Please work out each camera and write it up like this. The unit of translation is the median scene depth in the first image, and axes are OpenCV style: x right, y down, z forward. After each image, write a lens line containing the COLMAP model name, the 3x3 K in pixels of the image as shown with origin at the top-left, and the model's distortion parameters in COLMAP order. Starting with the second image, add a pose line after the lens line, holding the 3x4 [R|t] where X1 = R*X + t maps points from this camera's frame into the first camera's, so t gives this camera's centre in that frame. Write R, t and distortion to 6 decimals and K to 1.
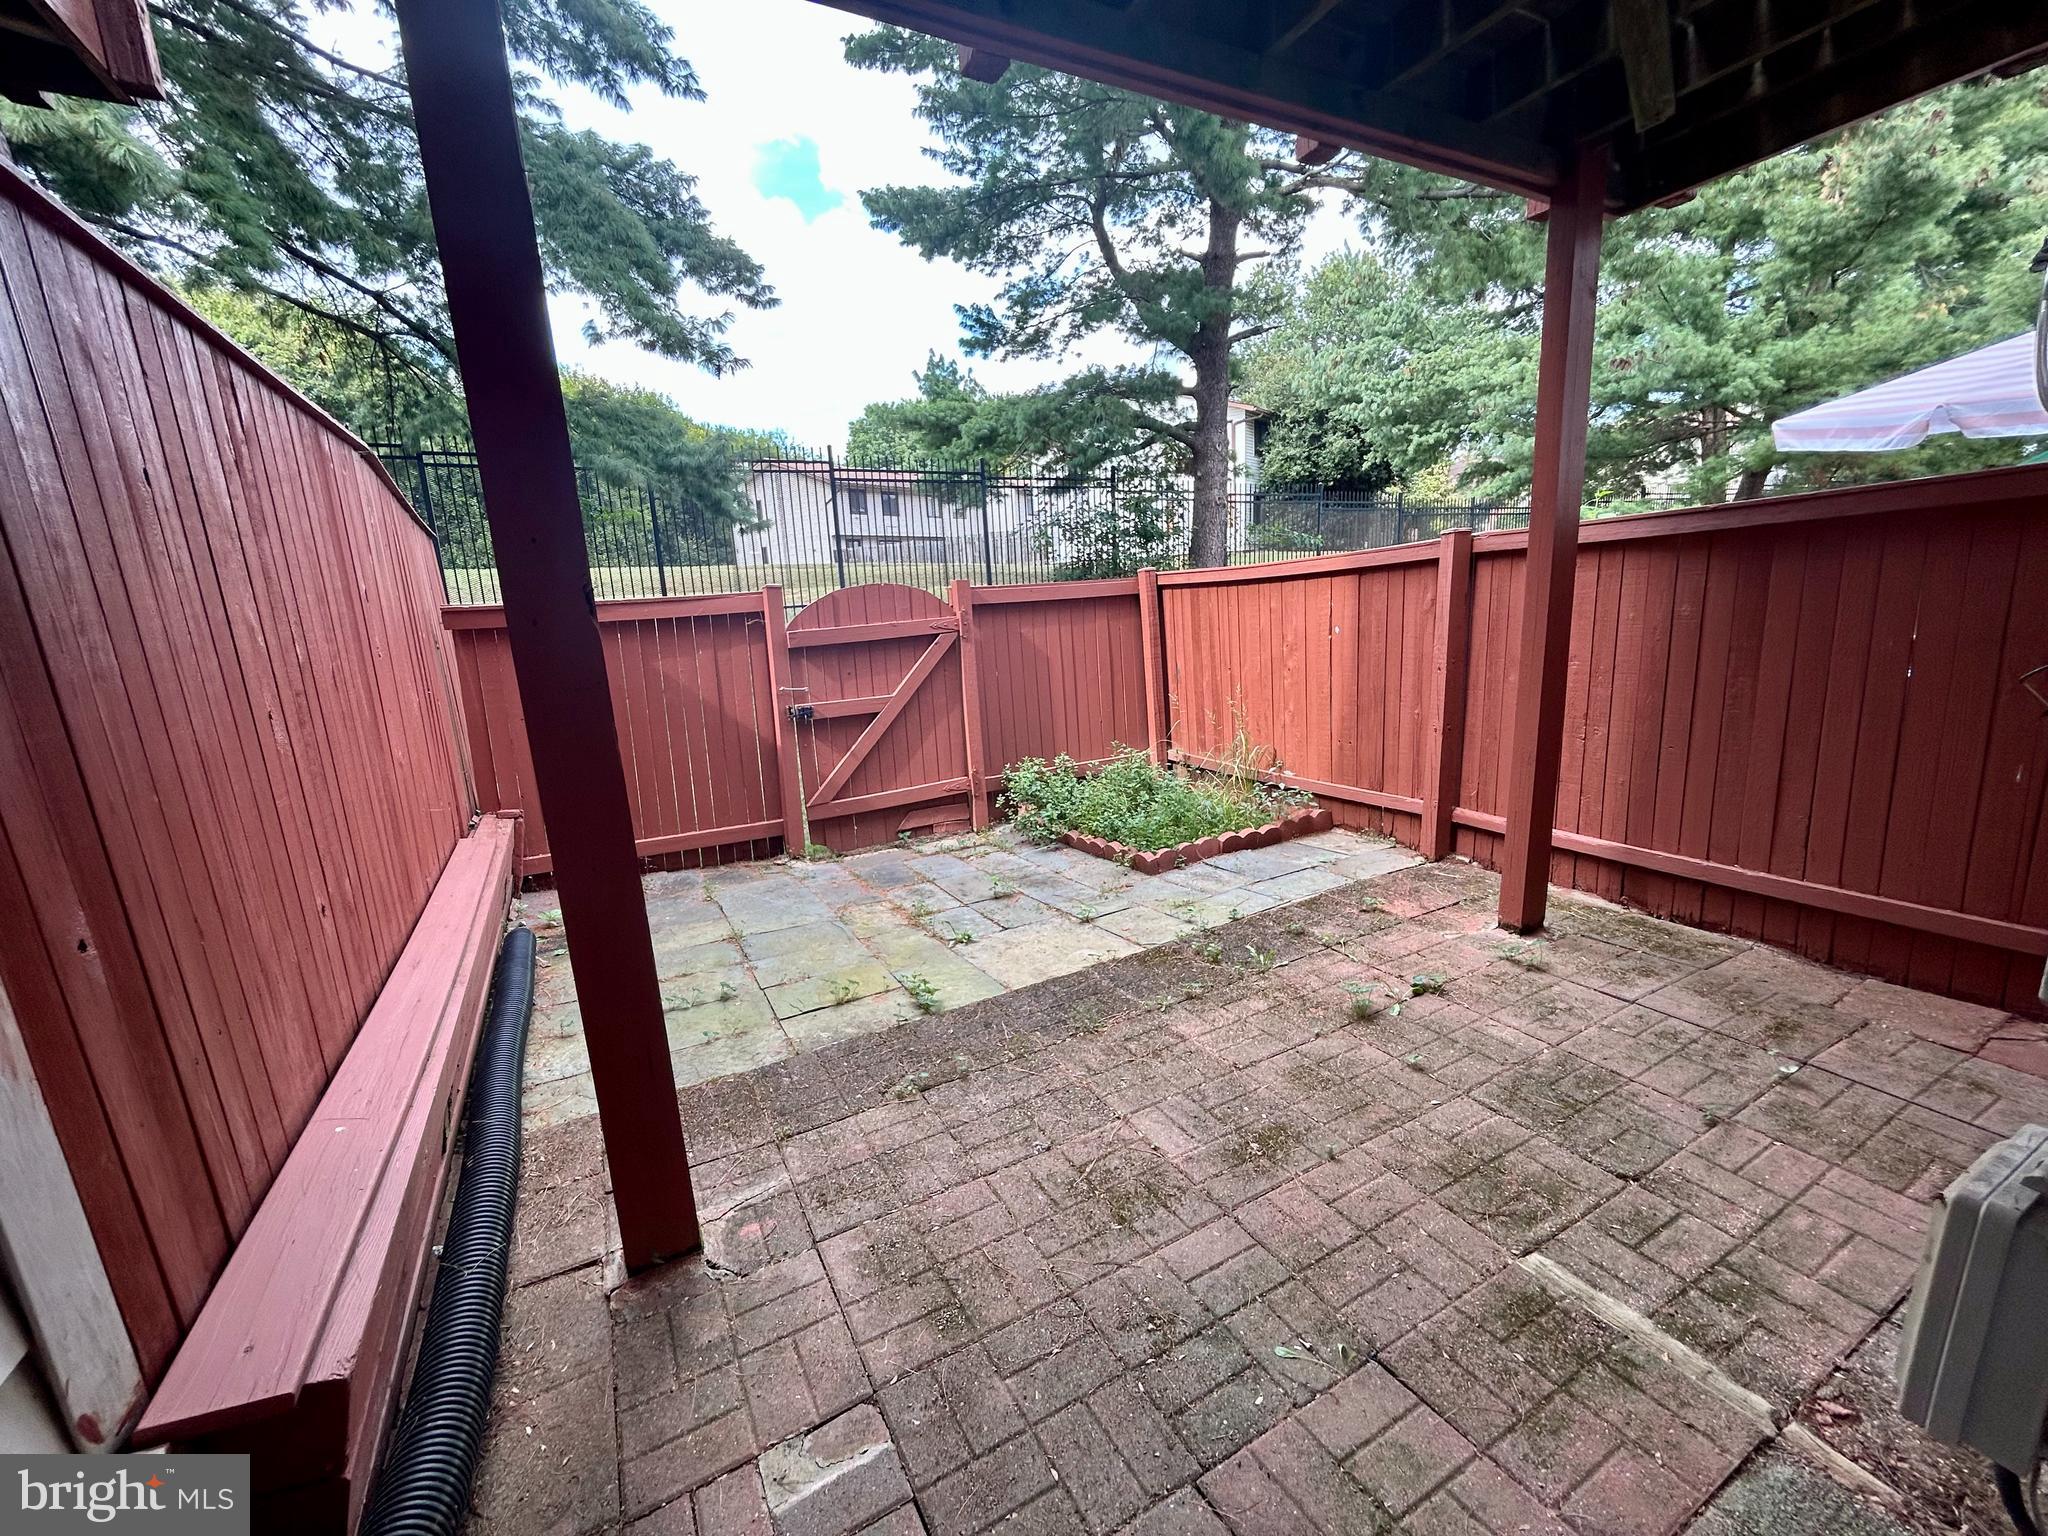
lens RADIAL K [[834.8, 0, 1023.7], [0, 834.8, 767.2], [0, 0, 1]] dist [0.005024, 0.000649]
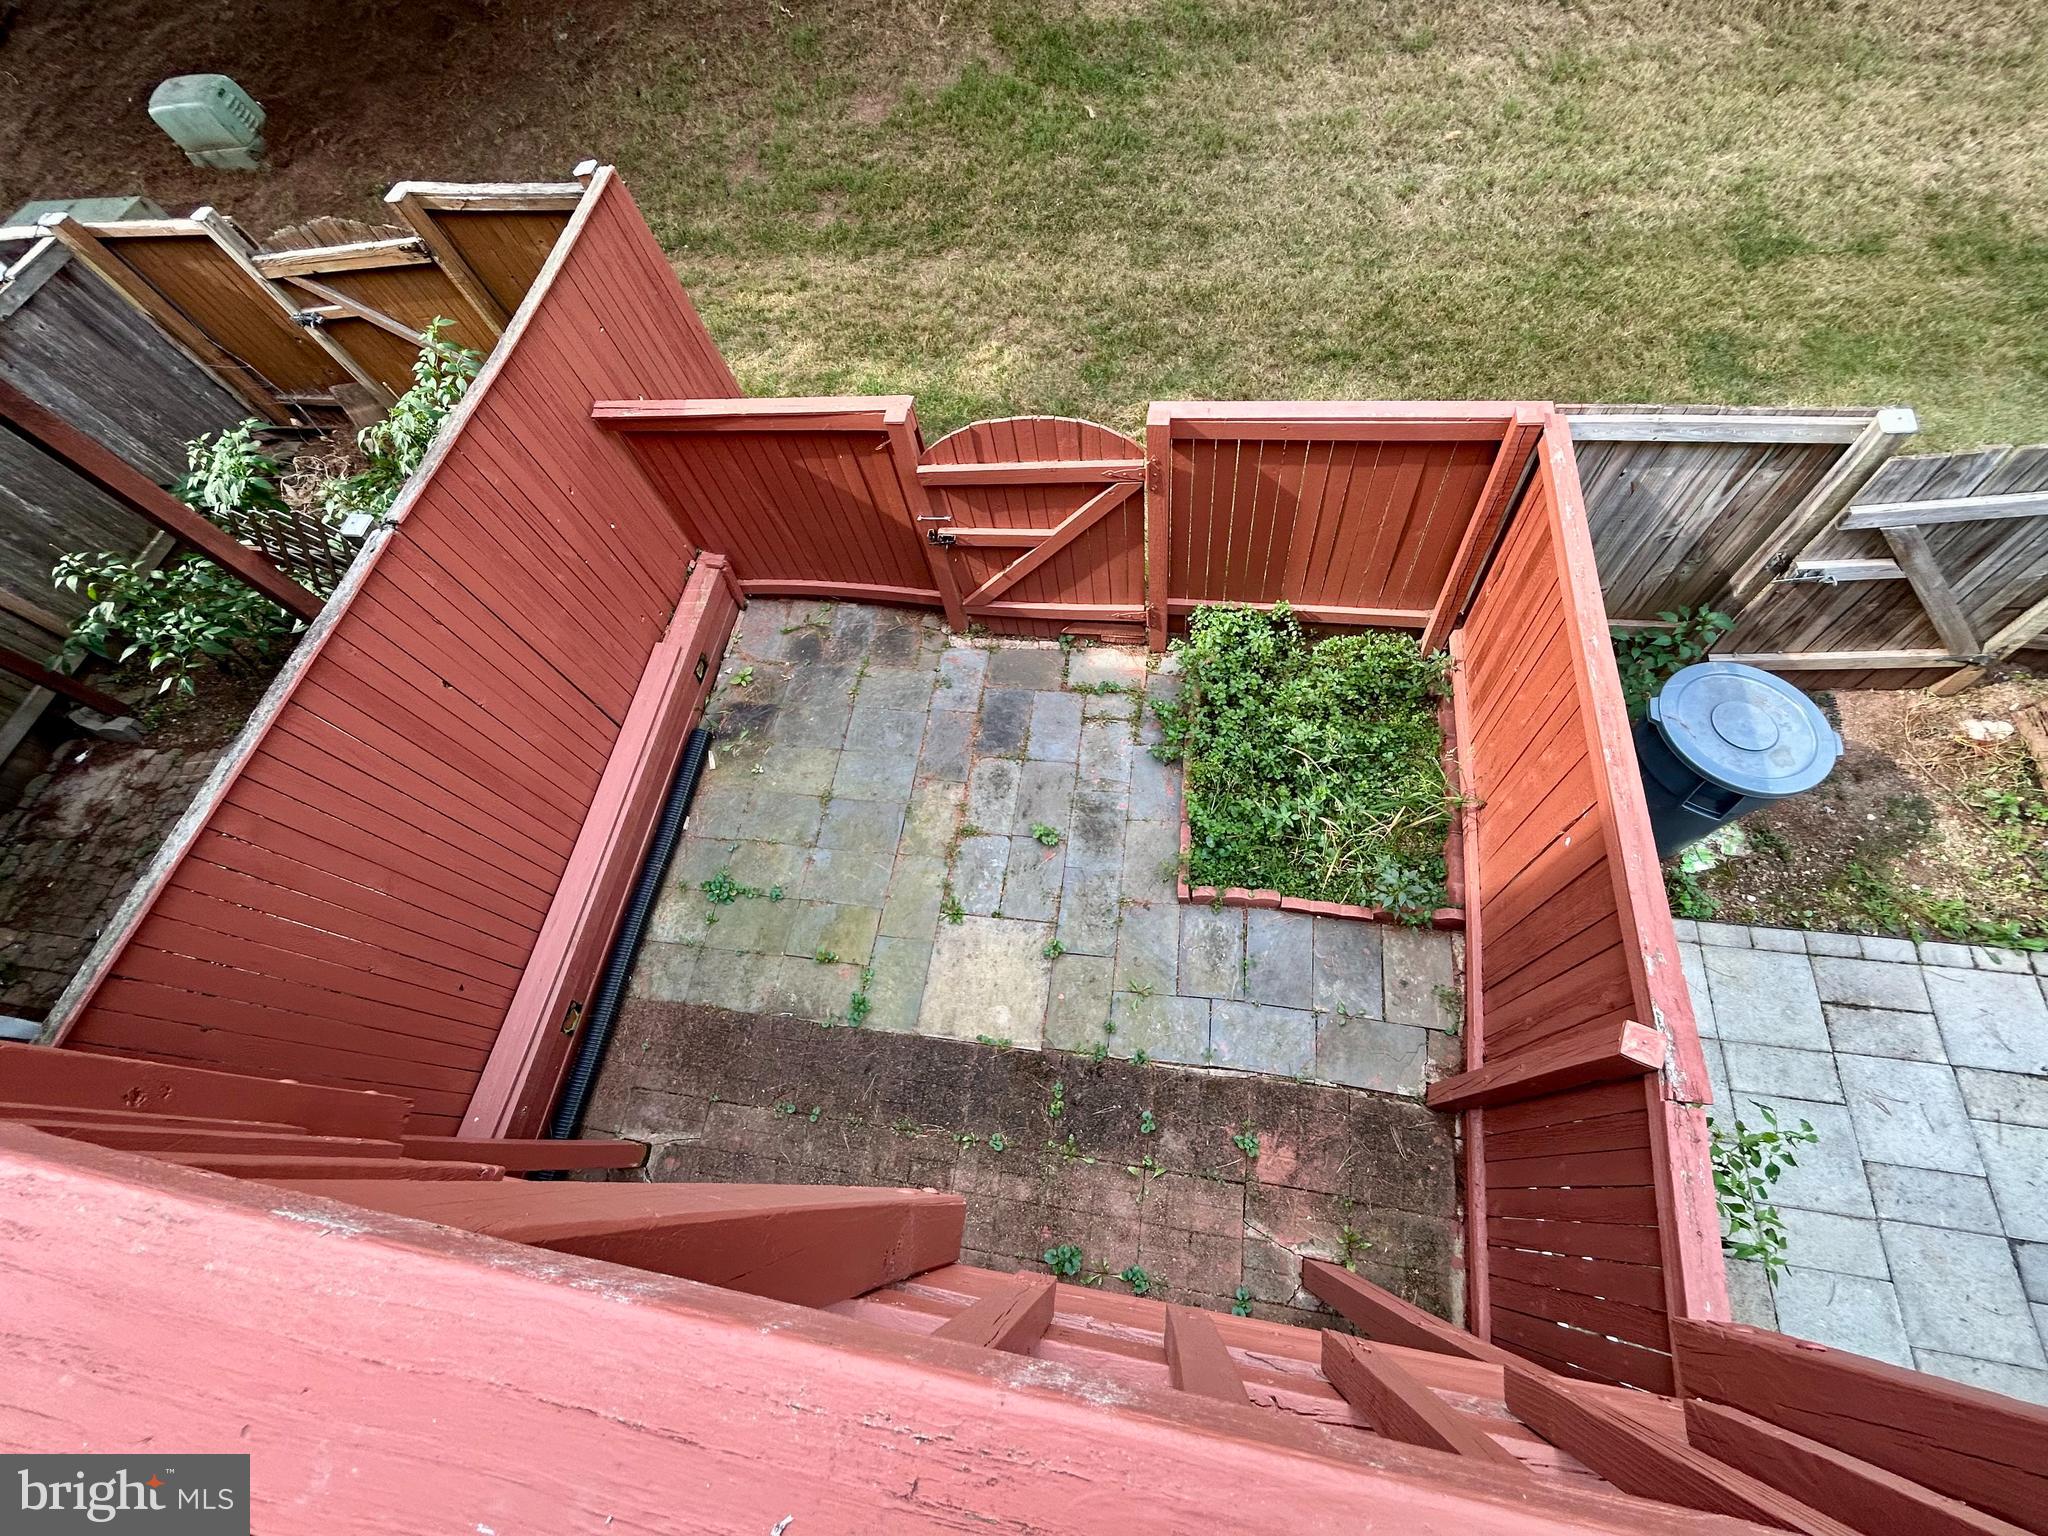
lens RADIAL K [[834.8, 0, 1030.5], [0, 834.8, 769.3], [0, 0, 1]] dist [0.005024, 0.000649]
pose [[0.803296, 0.505032, -0.315686, 0.244353], [-0.025714, 0.558964, 0.828793, -0.768070], [0.595024, -0.657649, 0.462000, 0.554384]]
